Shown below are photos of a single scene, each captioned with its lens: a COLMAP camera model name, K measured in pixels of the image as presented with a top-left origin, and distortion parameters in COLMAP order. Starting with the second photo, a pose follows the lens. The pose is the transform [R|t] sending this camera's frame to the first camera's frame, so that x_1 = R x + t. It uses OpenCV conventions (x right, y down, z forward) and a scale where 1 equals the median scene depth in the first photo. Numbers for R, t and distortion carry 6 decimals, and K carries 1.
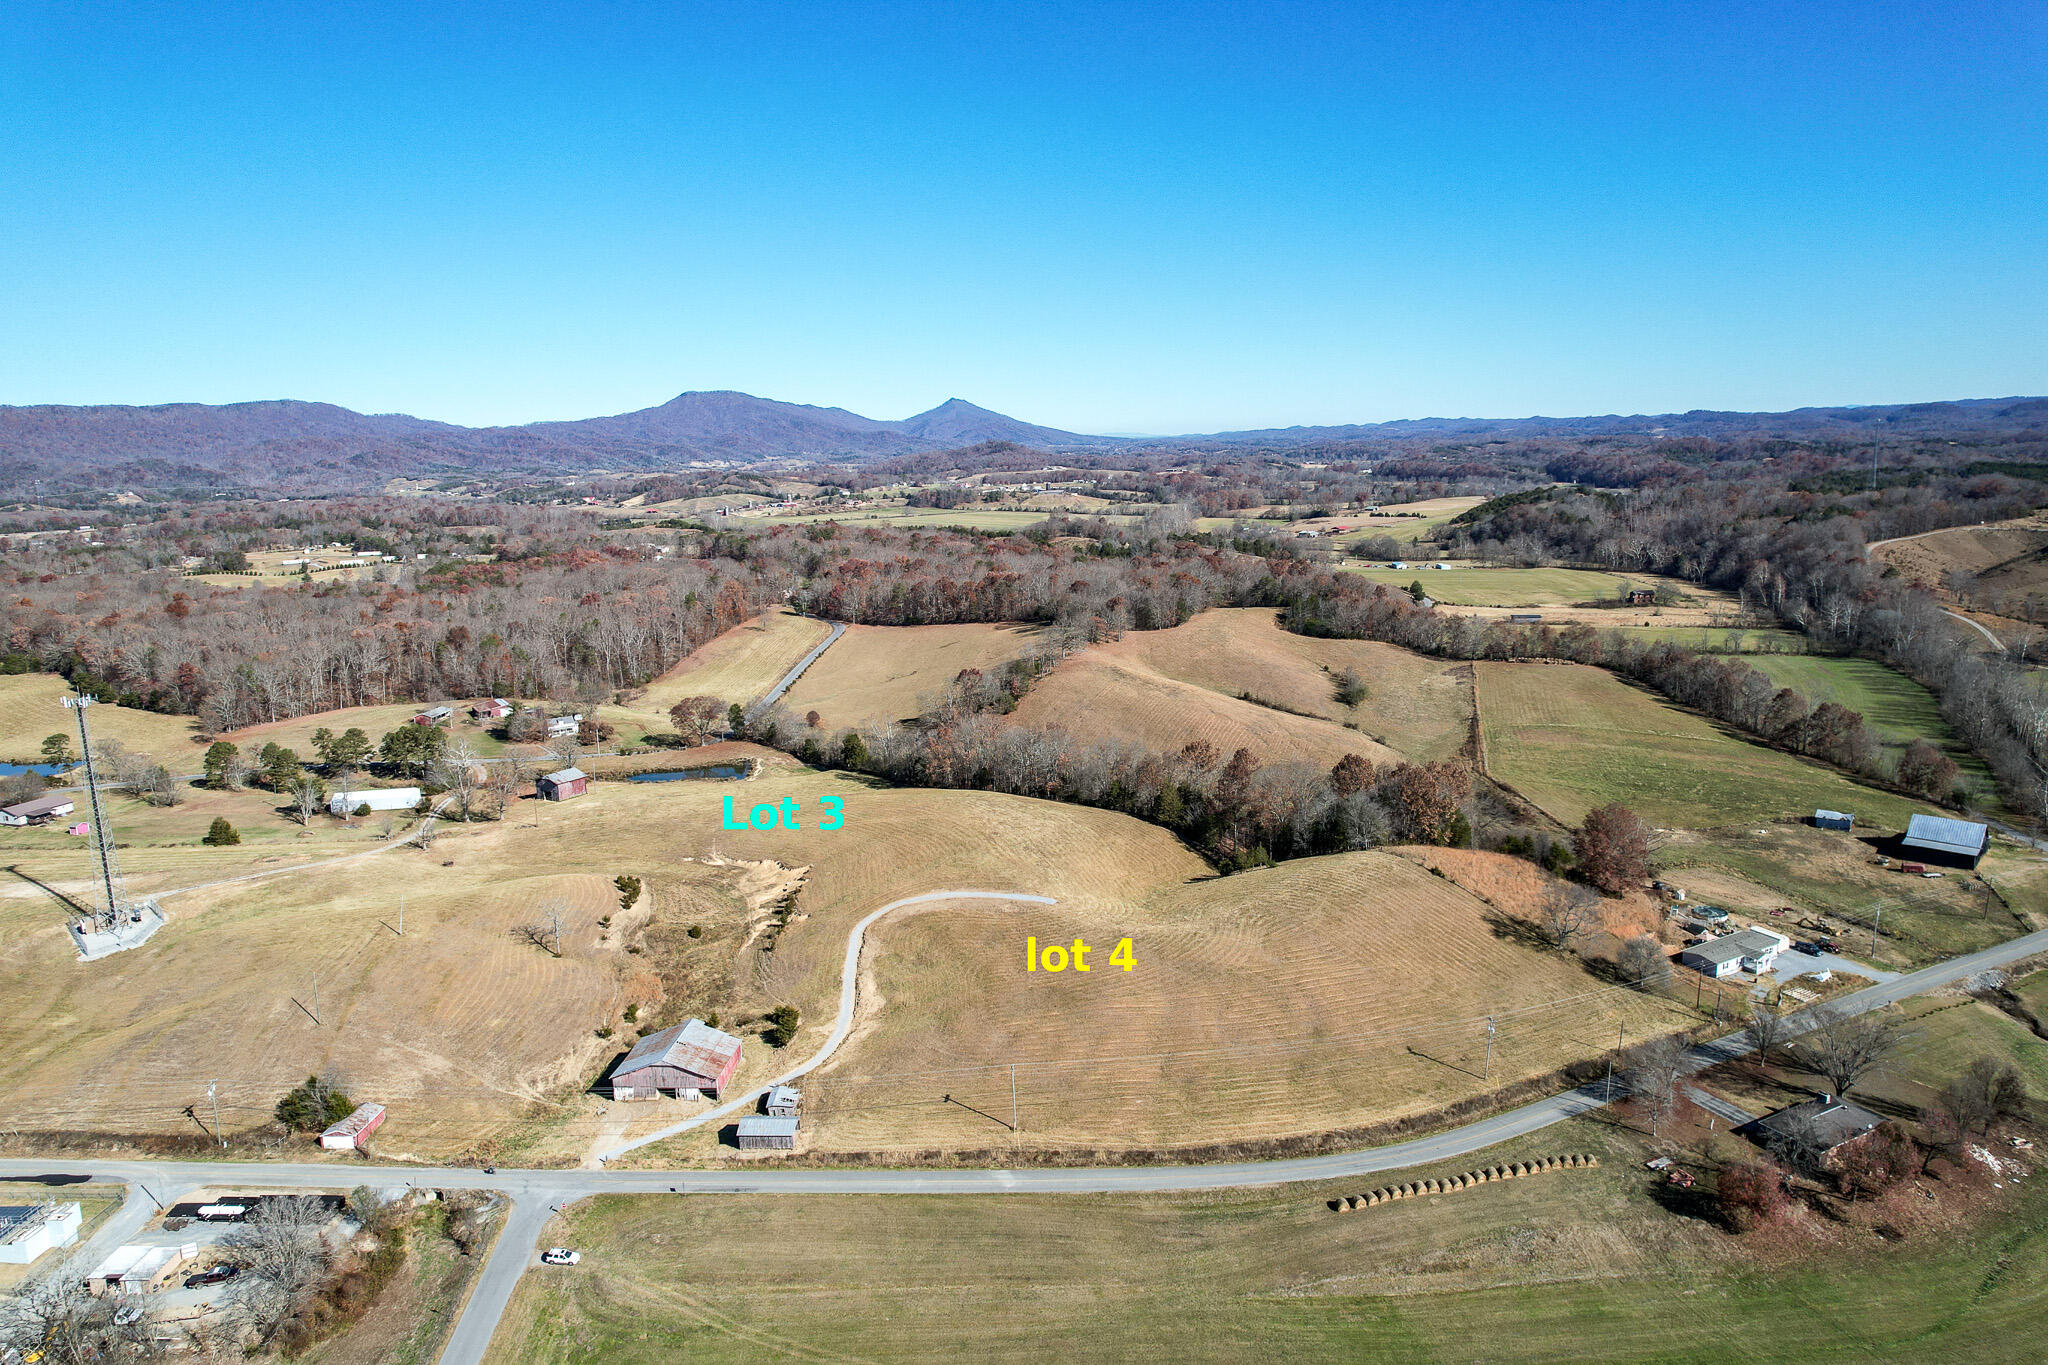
lens RADIAL K [[1306.8, 0, 1024.0], [0, 1306.8, 682.5], [0, 0, 1]] dist [-0.069580, 0.066605]
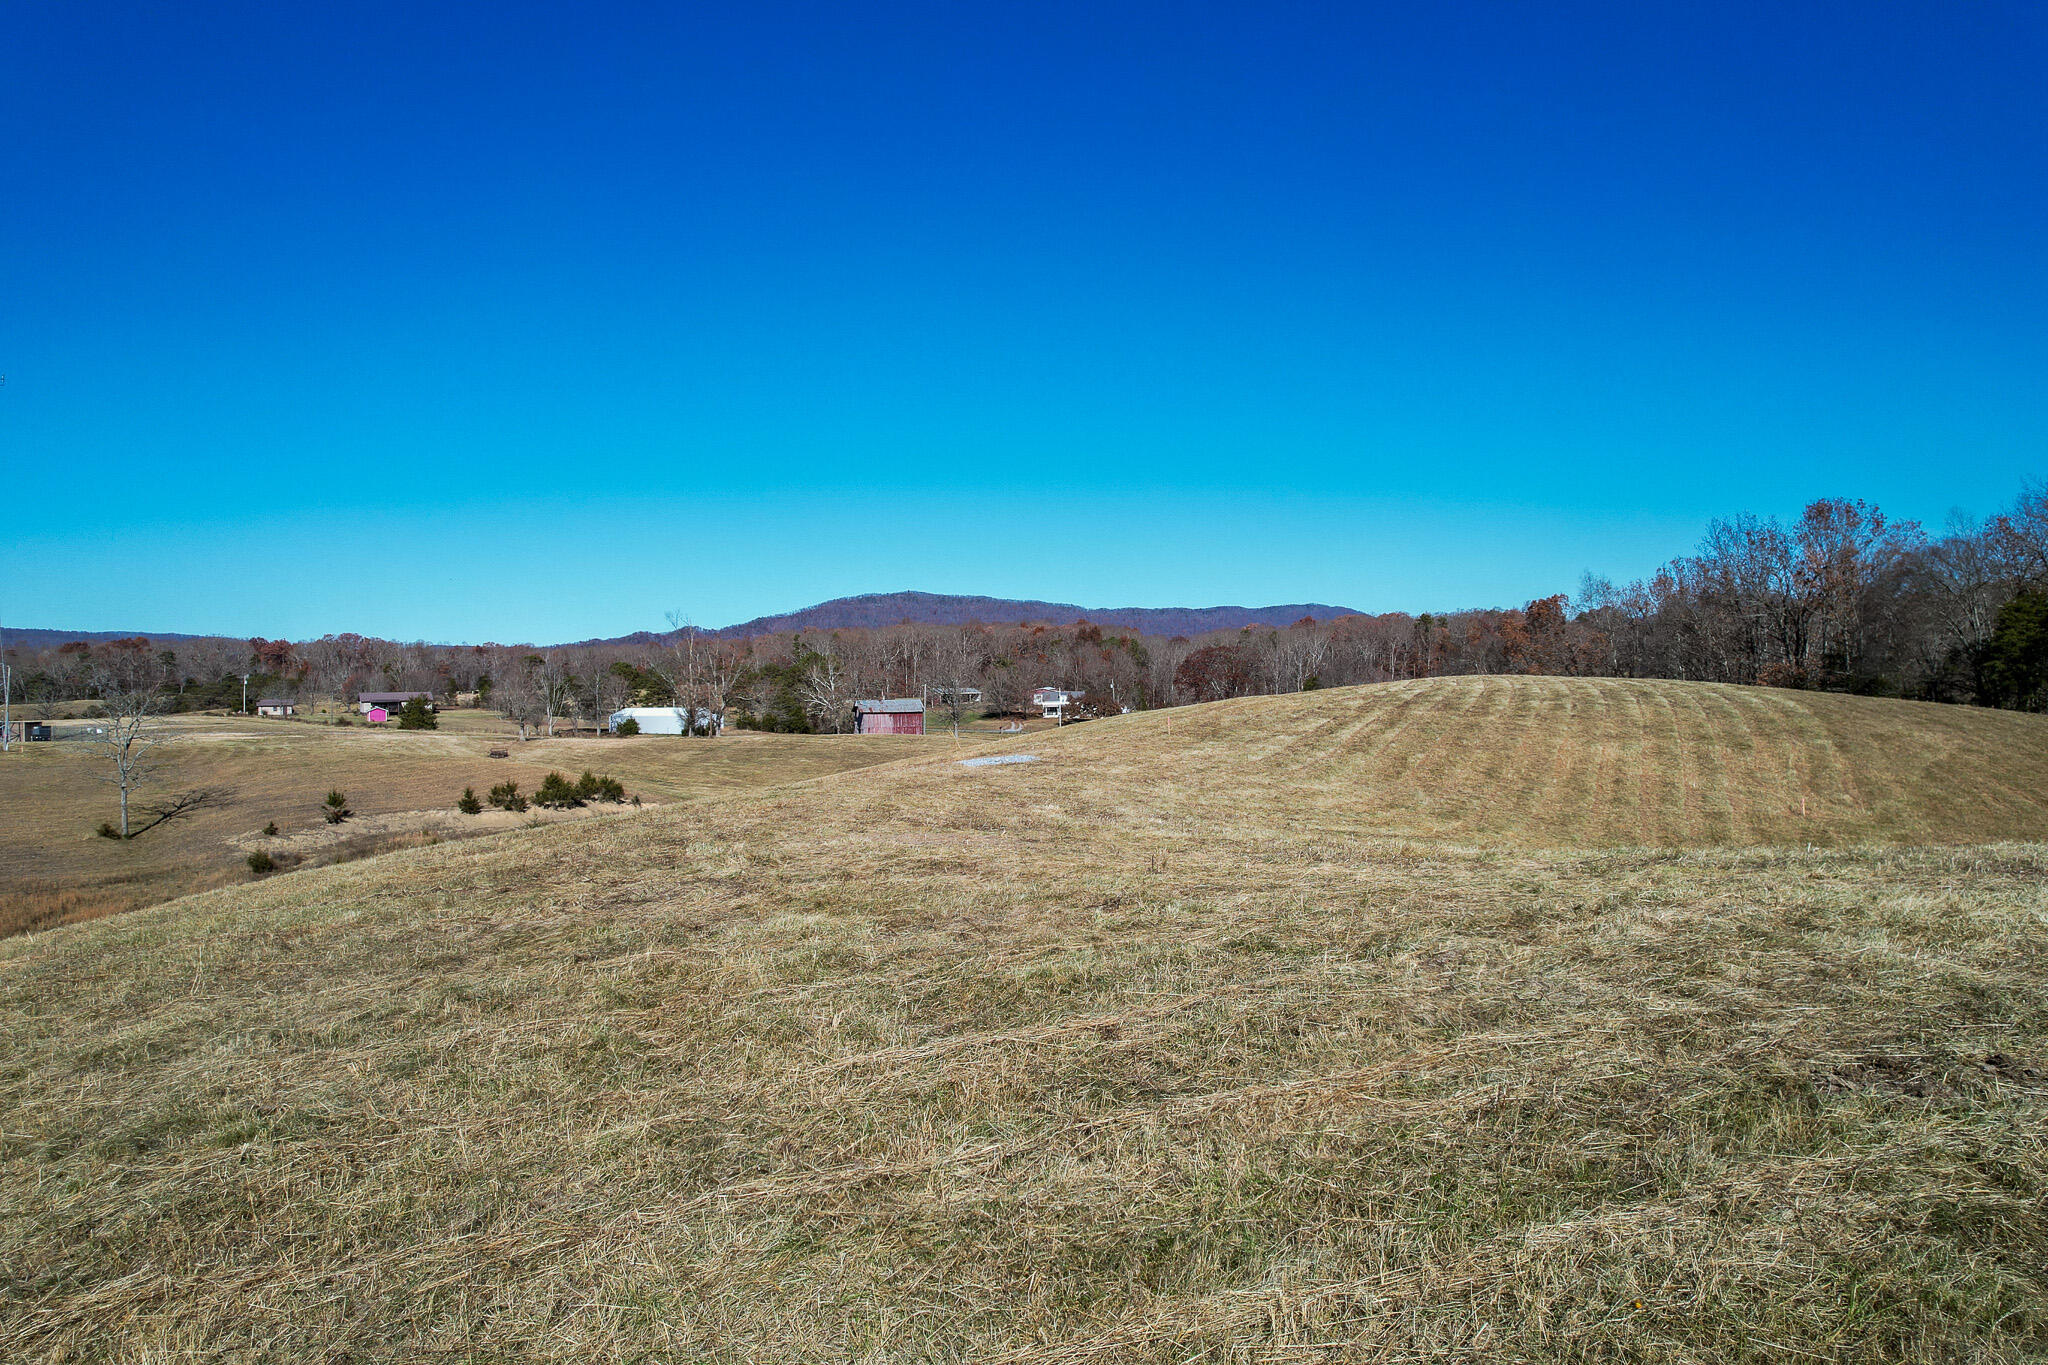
lens RADIAL K [[1309.1, 0, 1025.7], [0, 1309.1, 681.8], [0, 0, 1]] dist [-0.075308, 0.069990]
pose [[0.733351, 0.015513, -0.679674, 0.152102], [-0.129483, 0.984627, -0.117235, 0.224639], [0.667406, 0.173981, 0.724085, 1.149249]]
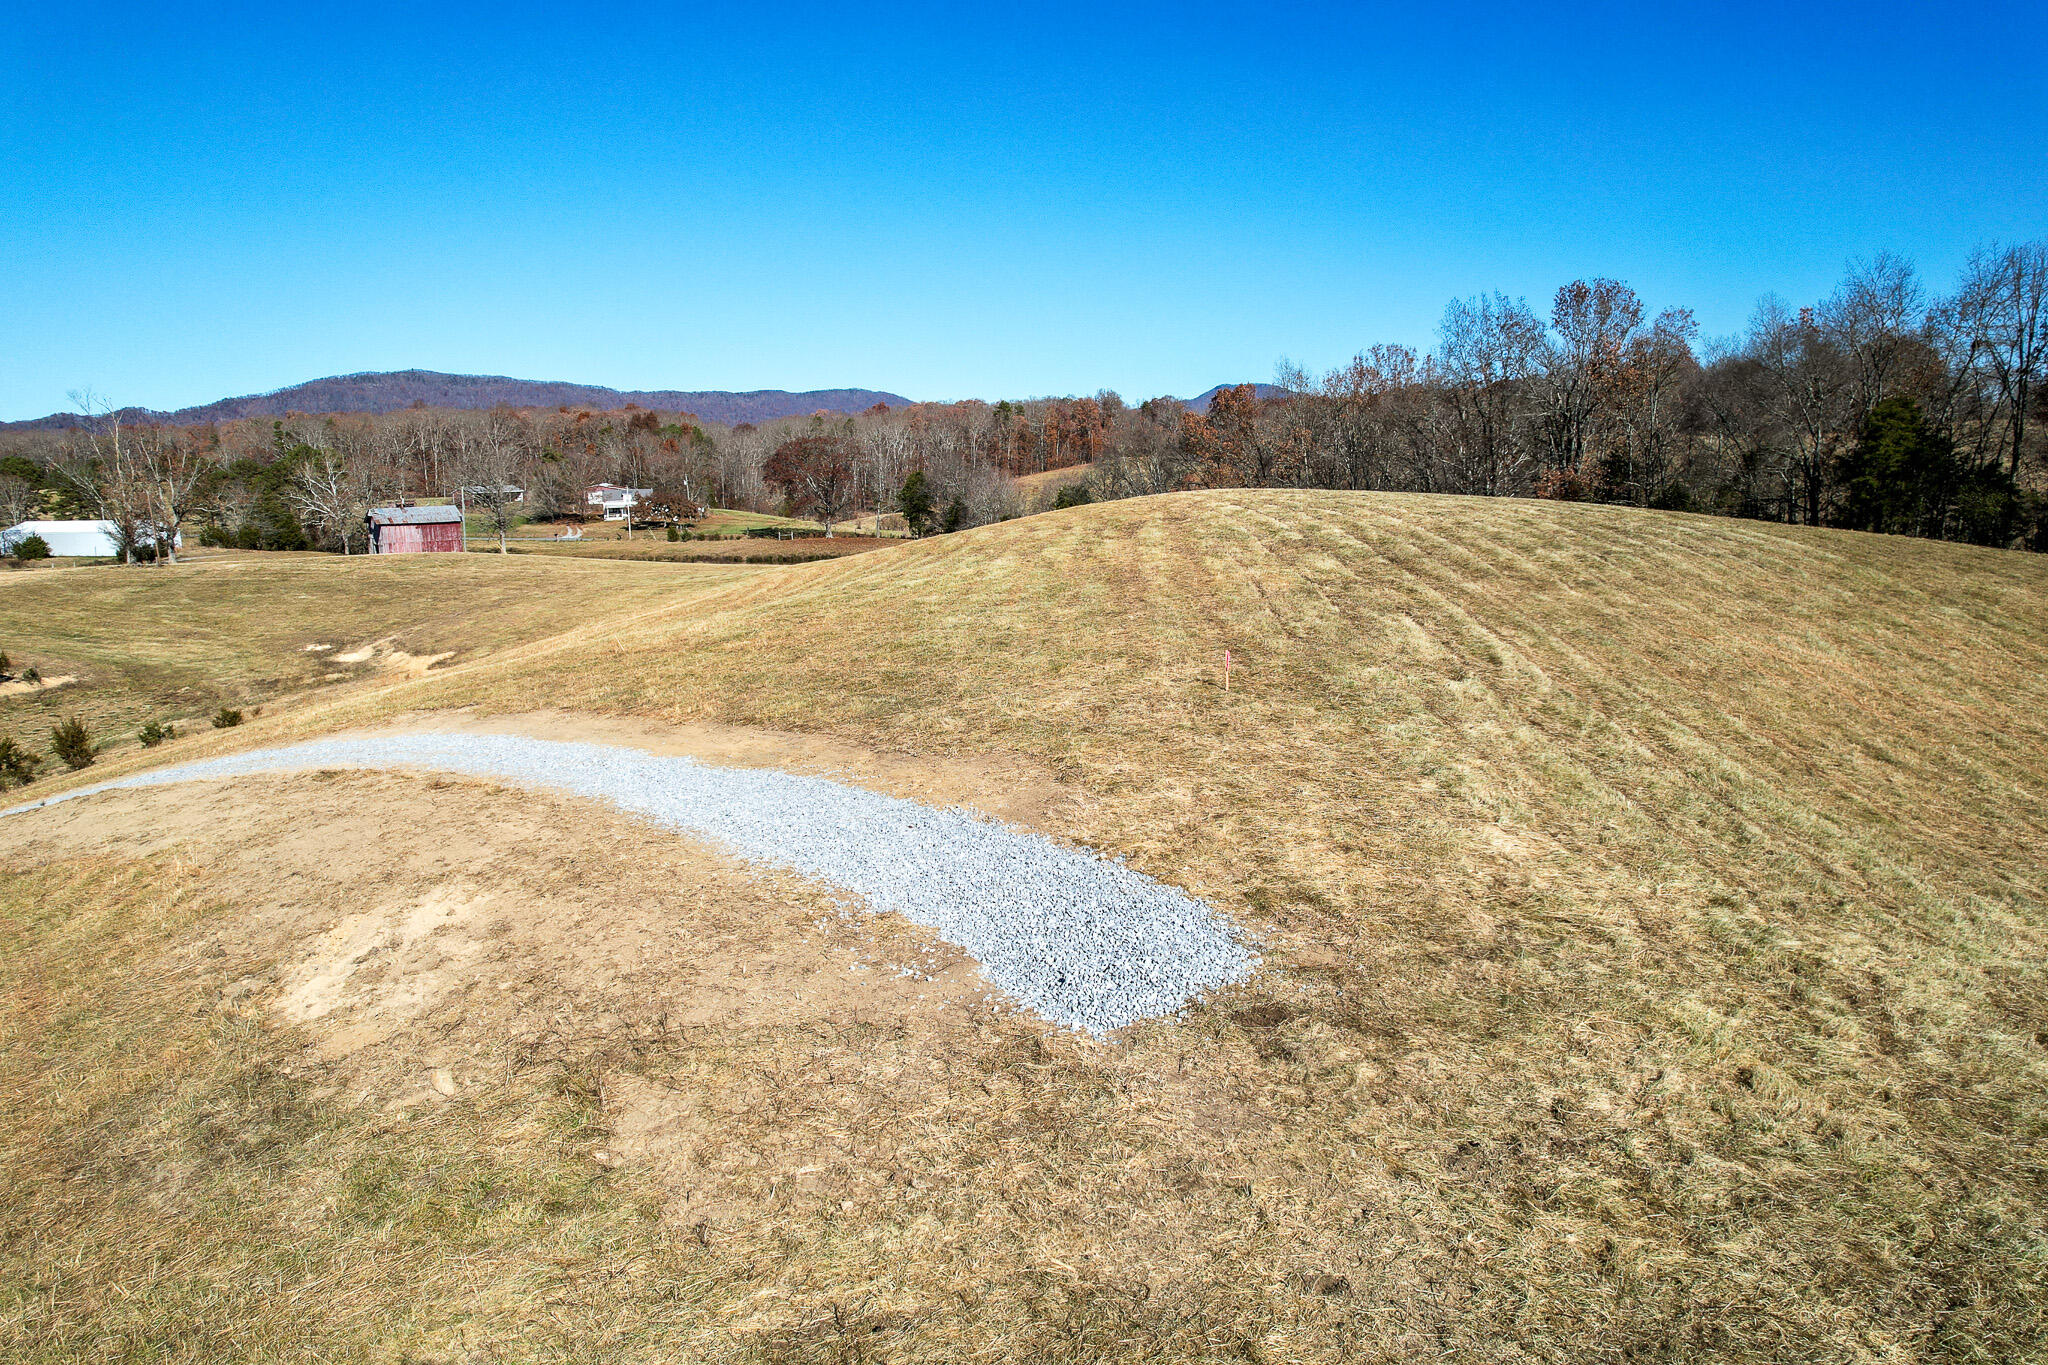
lens RADIAL K [[1309.1, 0, 1025.7], [0, 1309.1, 681.8], [0, 0, 1]] dist [-0.075308, 0.069990]
pose [[0.920160, 0.076037, -0.384089, 0.041168], [-0.079165, 0.996832, 0.007684, 0.203793], [0.383457, 0.023336, 0.923264, 1.231048]]
